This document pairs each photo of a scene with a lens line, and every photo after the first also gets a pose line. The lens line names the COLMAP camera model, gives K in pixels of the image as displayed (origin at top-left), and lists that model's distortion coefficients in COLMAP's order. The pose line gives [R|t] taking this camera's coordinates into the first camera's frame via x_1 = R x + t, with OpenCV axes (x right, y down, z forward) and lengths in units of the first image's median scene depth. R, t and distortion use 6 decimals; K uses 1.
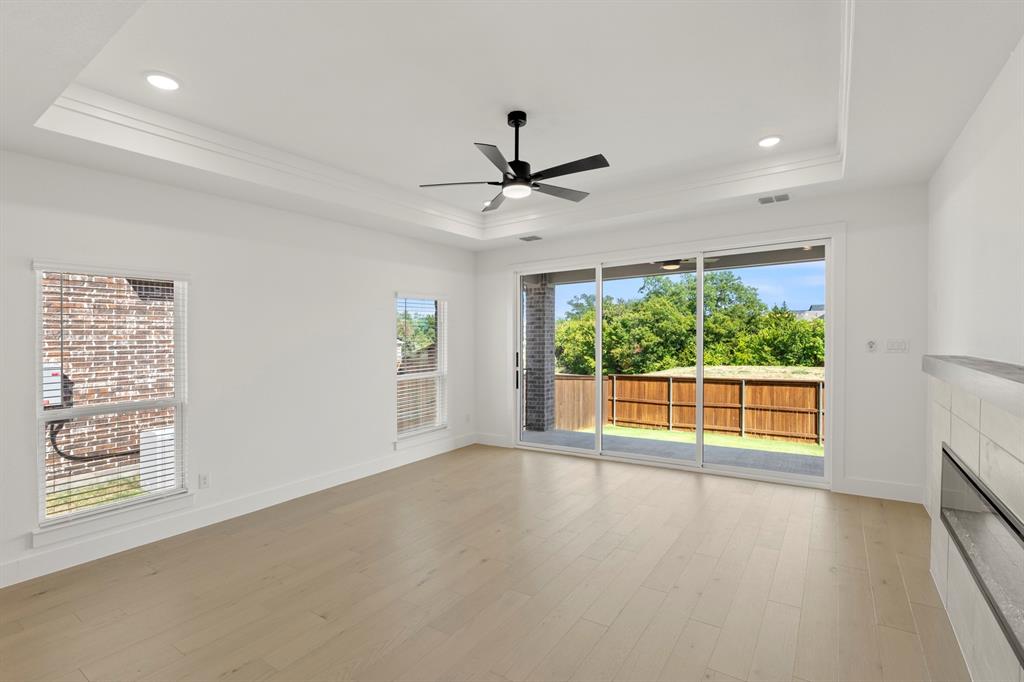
lens RADIAL K [[474.8, 0, 512.0], [0, 474.8, 341.0], [0, 0, 1]] dist [-0.001950, -0.000175]
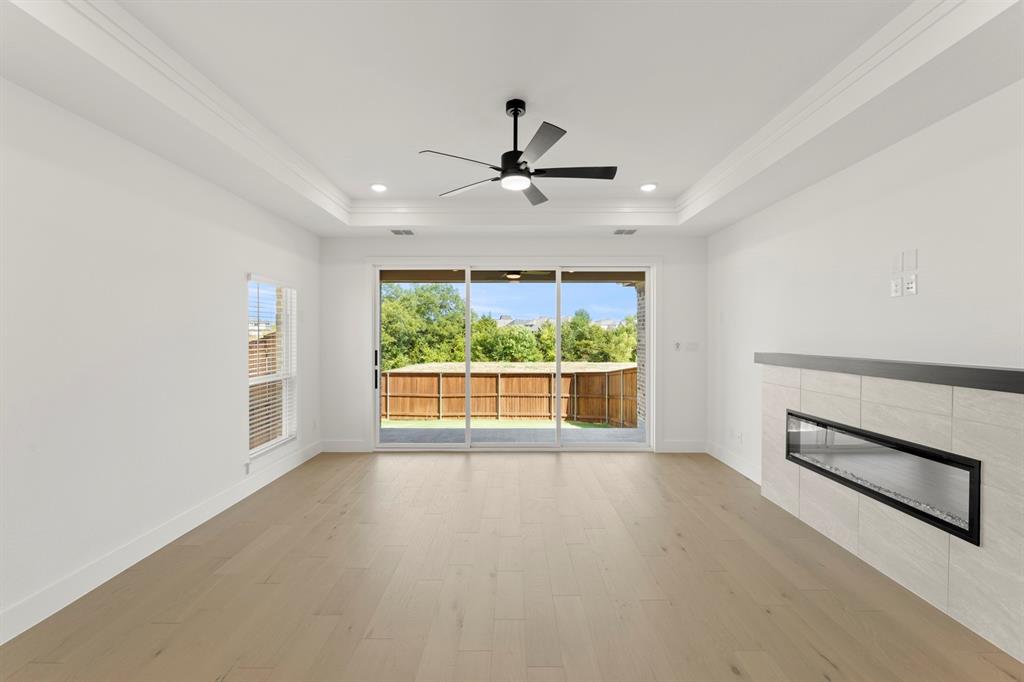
lens RADIAL K [[428.3, 0, 512.0], [0, 428.3, 341.0], [0, 0, 1]] dist [0.000249, 0.000050]
pose [[0.826552, 0.015024, 0.562659, -0.099911], [-0.015317, 0.999874, -0.004198, 0.002129], [-0.562652, -0.005148, 0.826678, 0.058226]]
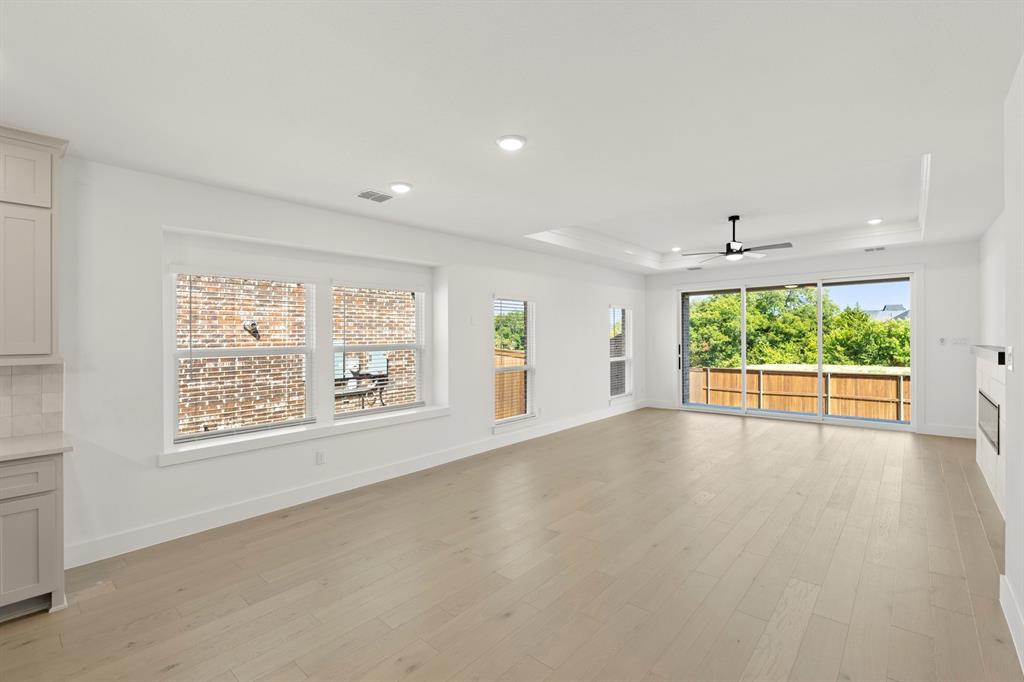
lens RADIAL K [[457.3, 0, 518.7], [0, 457.3, 327.5], [0, 0, 1]] dist [0.000333, 0.000441]
pose [[0.993661, 0.007900, -0.112143, -0.132129], [-0.010578, 0.999672, -0.023304, 0.003791], [0.111922, 0.024343, 0.993419, -0.187463]]
